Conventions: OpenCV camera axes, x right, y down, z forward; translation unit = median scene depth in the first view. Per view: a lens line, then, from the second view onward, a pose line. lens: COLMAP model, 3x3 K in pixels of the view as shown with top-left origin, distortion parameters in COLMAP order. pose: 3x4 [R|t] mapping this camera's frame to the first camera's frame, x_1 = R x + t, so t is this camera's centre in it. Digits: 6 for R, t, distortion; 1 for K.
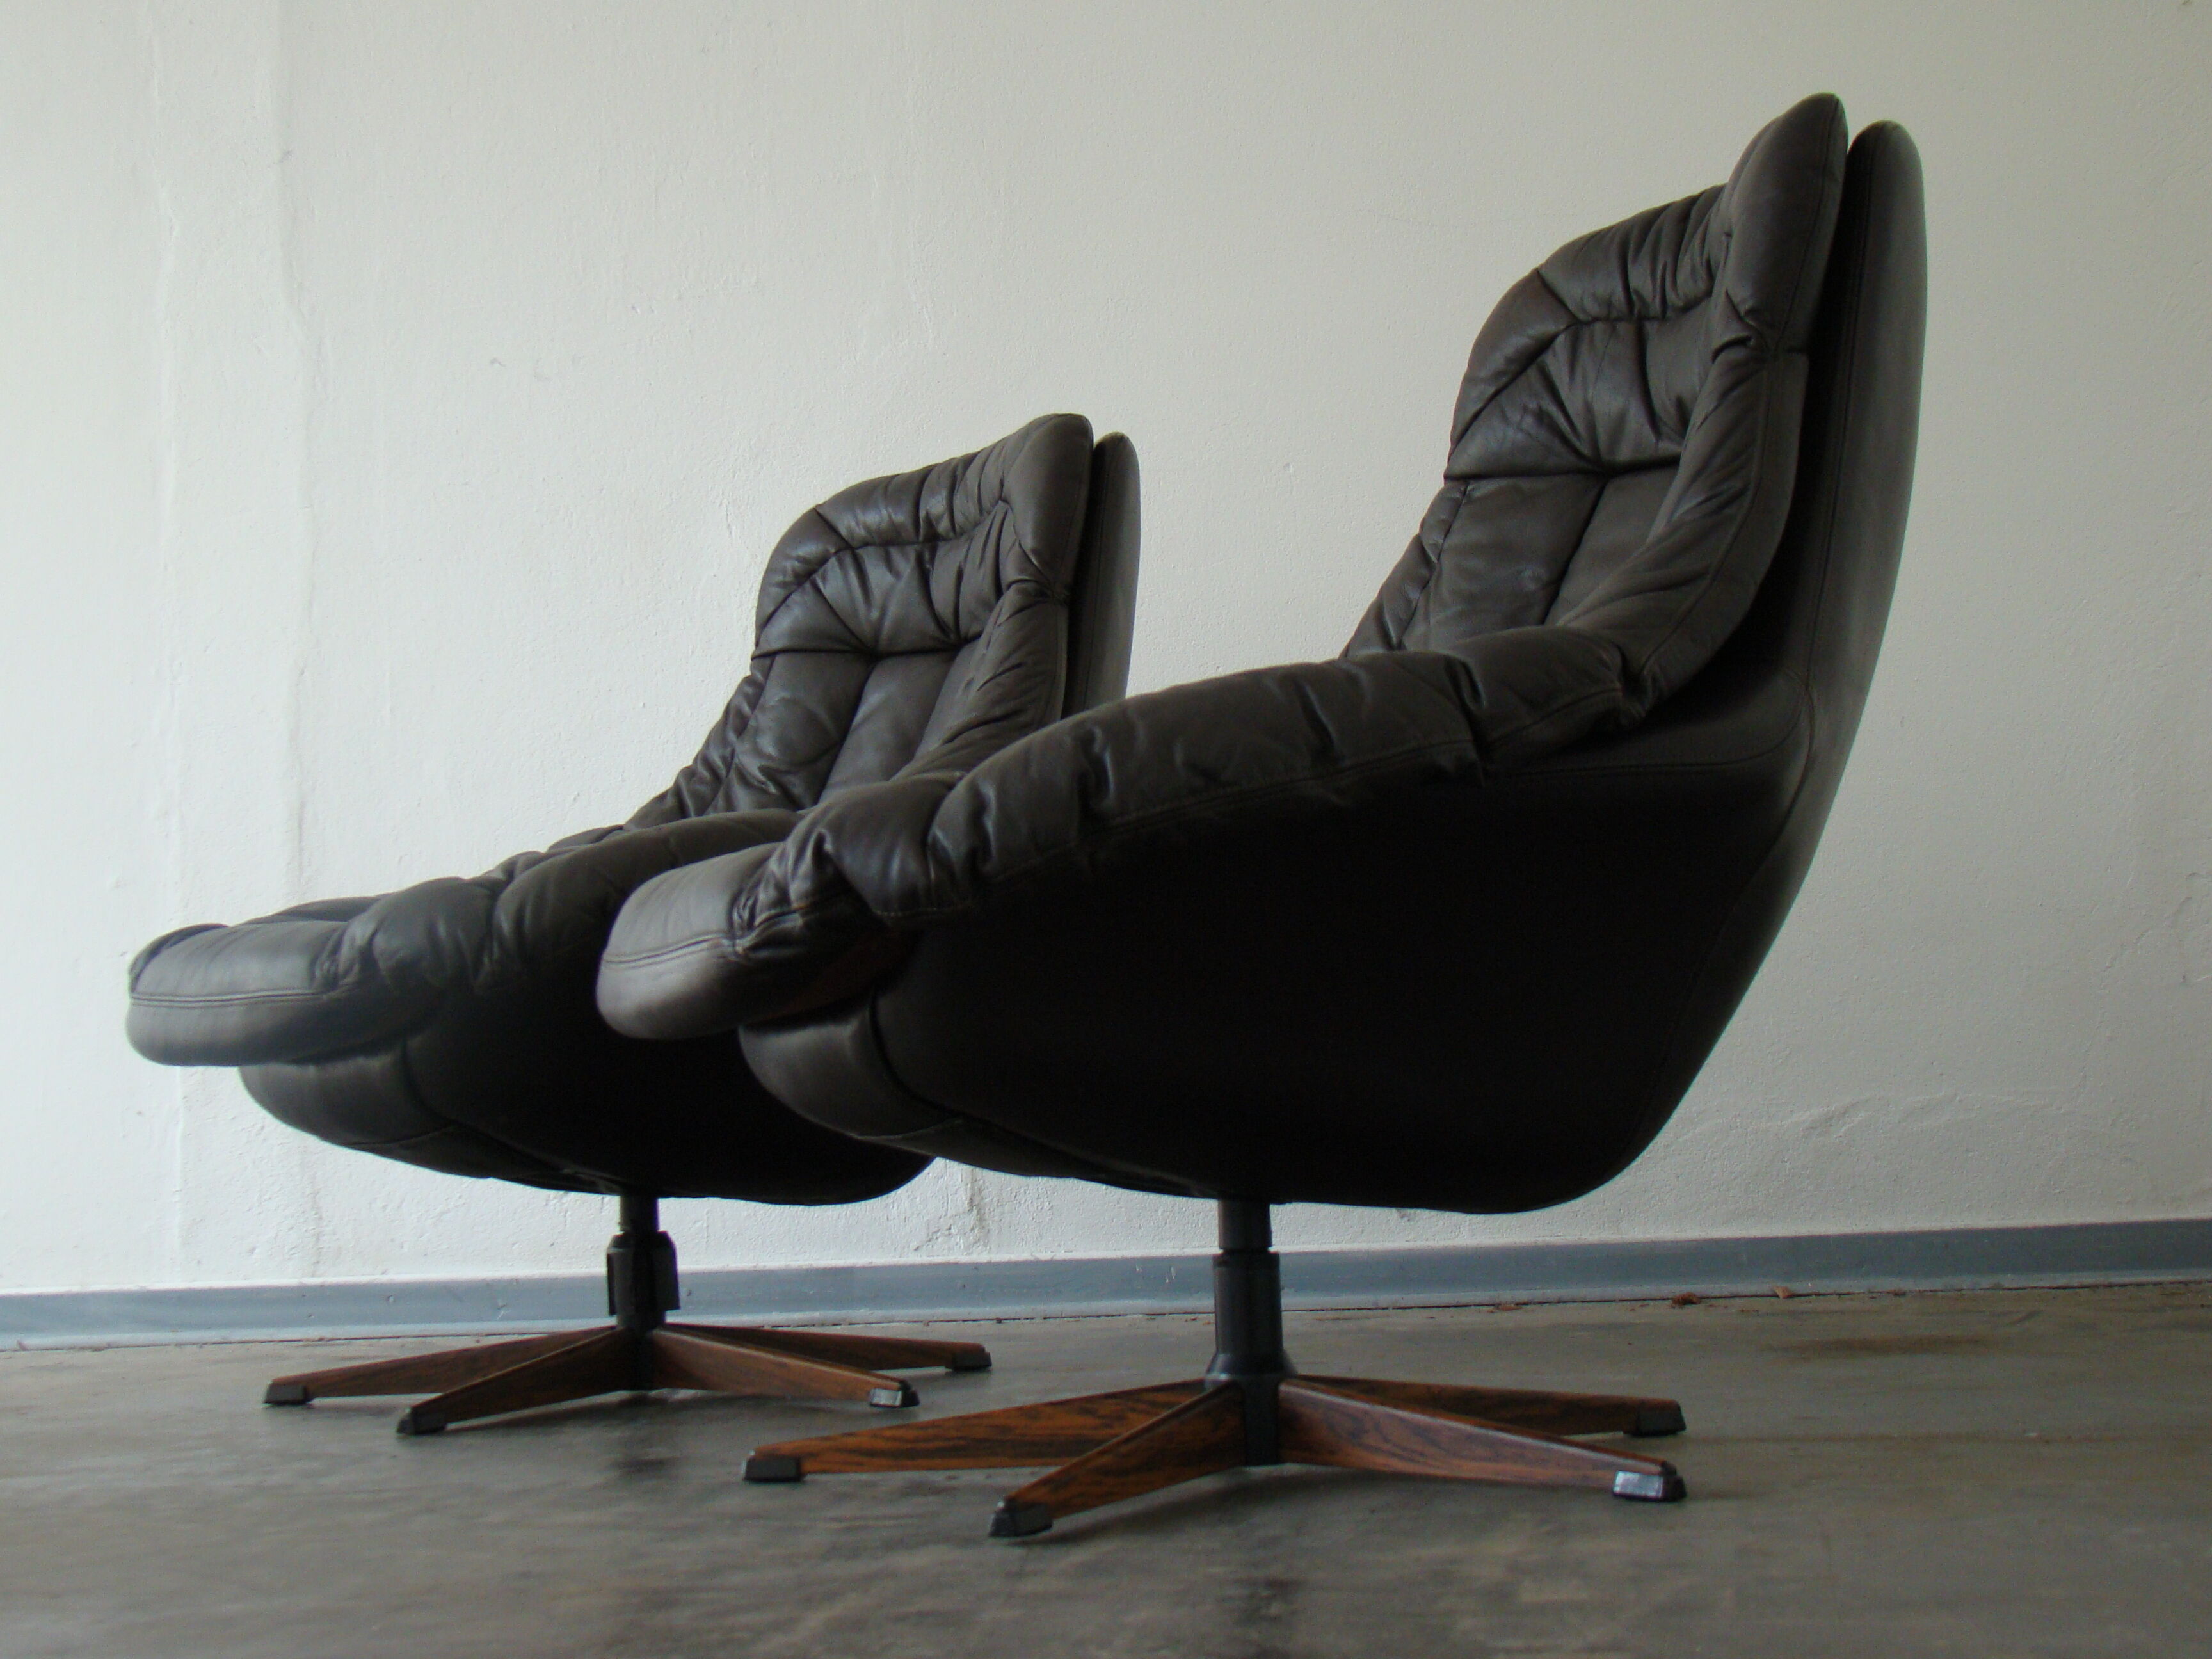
lens RADIAL K [[3354.2, 0, 1117.3], [0, 3354.2, 835.3], [0, 0, 1]] dist [0.060743, 0.000000]
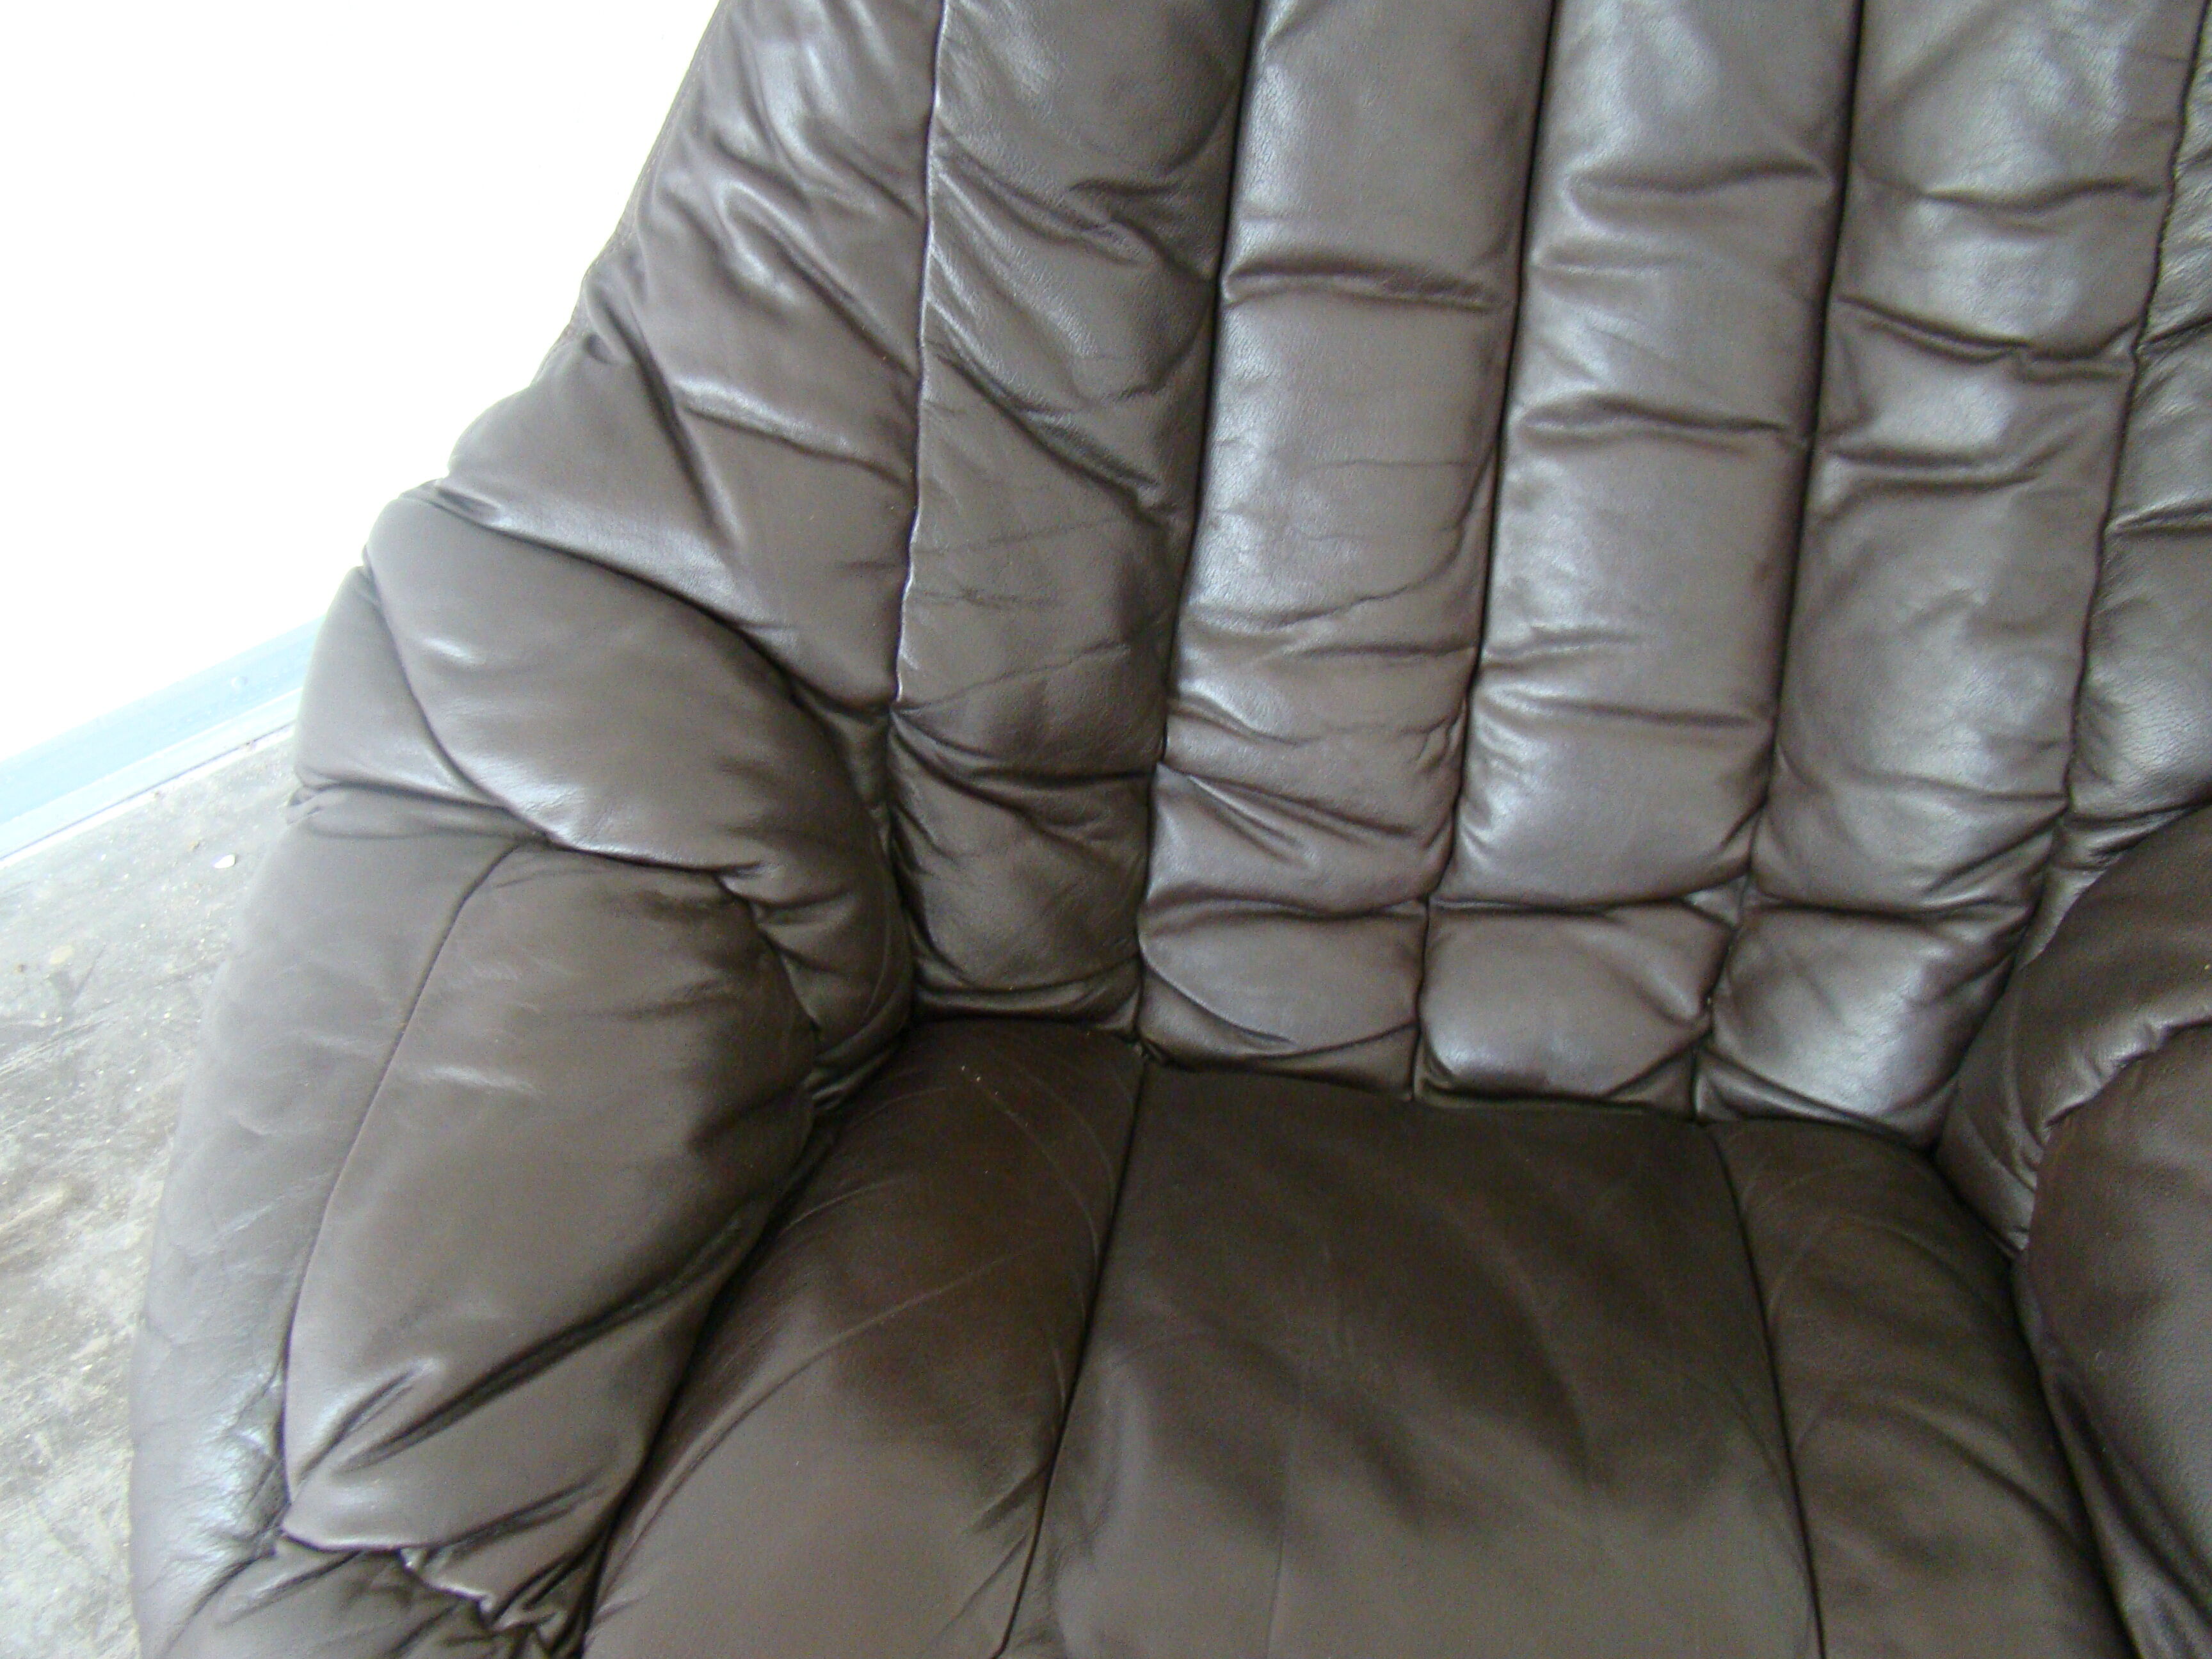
lens RADIAL K [[2006.8, 0, 1128.4], [0, 2006.8, 806.3], [0, 0, 1]] dist [-0.144972, 0.038125]
pose [[0.679328, -0.499798, 0.537323, -0.288104], [-0.099134, 0.662998, 0.742029, -0.156988], [-0.727108, -0.557348, 0.400846, 0.969031]]
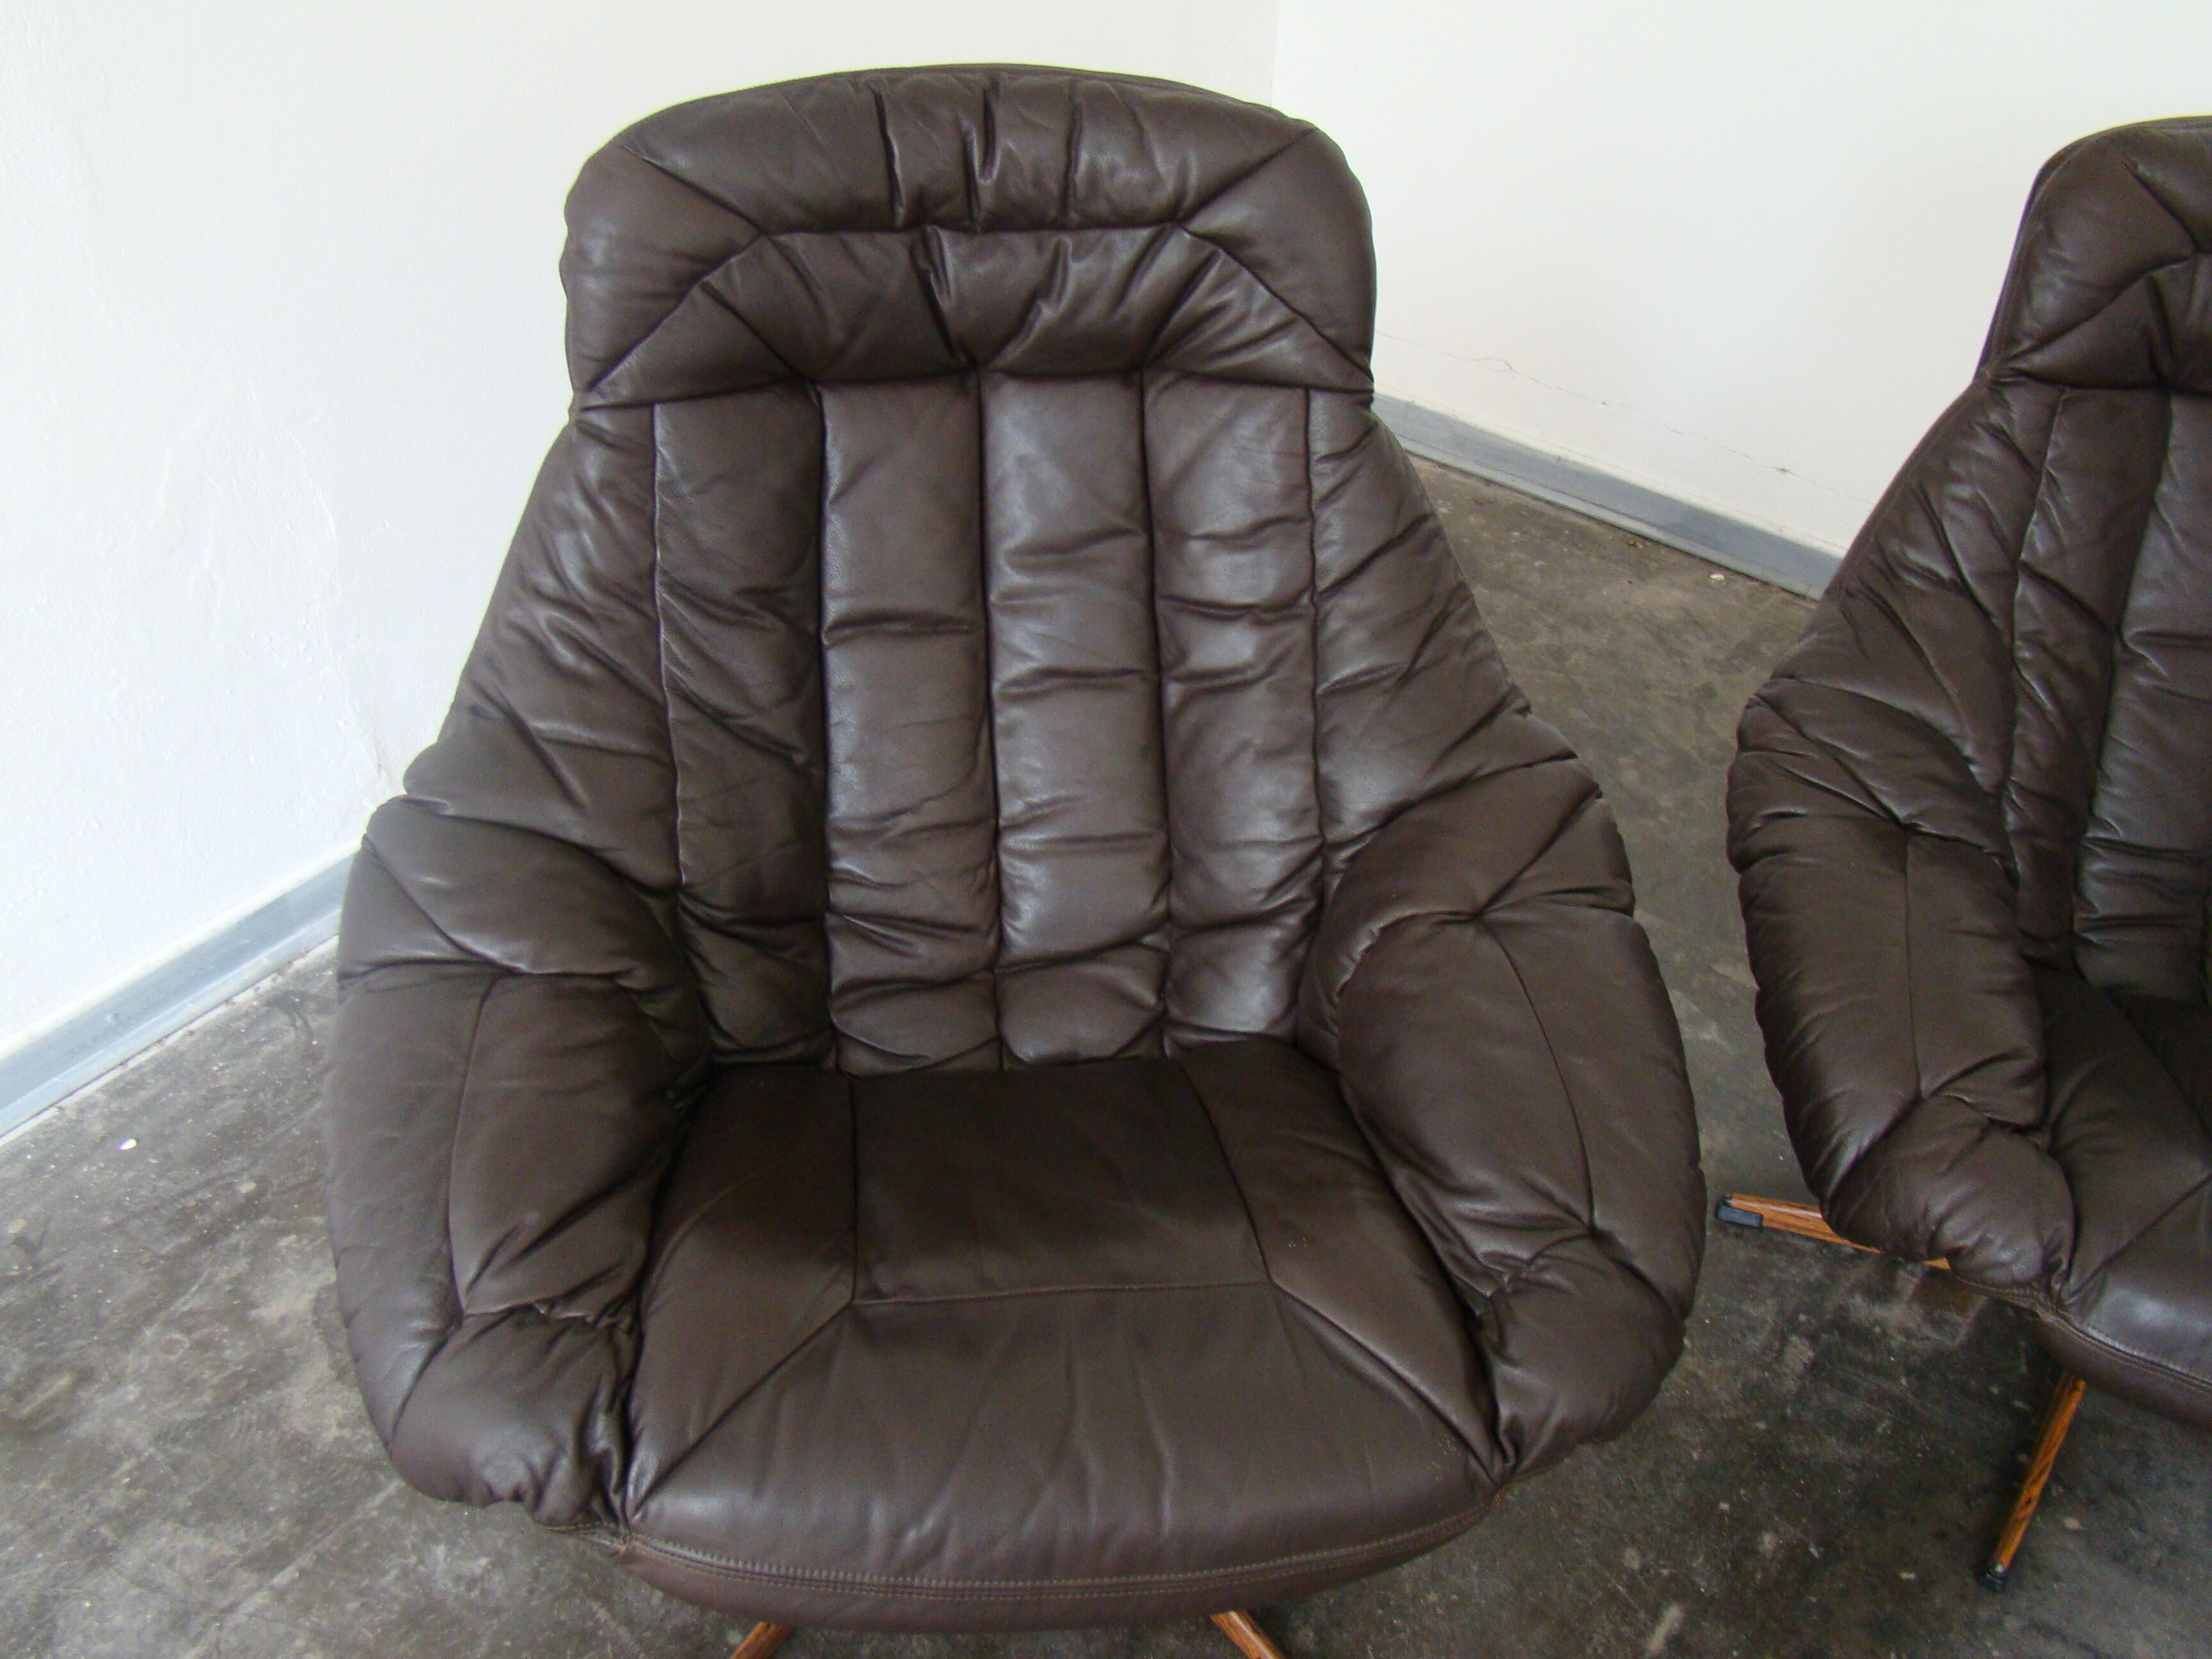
lens RADIAL K [[2006.8, 0, 1140.1], [0, 2006.8, 777.8], [0, 0, 1]] dist [-0.144972, 0.038125]
pose [[0.437989, -0.465007, 0.769373, -0.450547], [-0.137104, 0.811264, 0.568377, -0.260762], [-0.888464, -0.354427, 0.291570, 0.887396]]
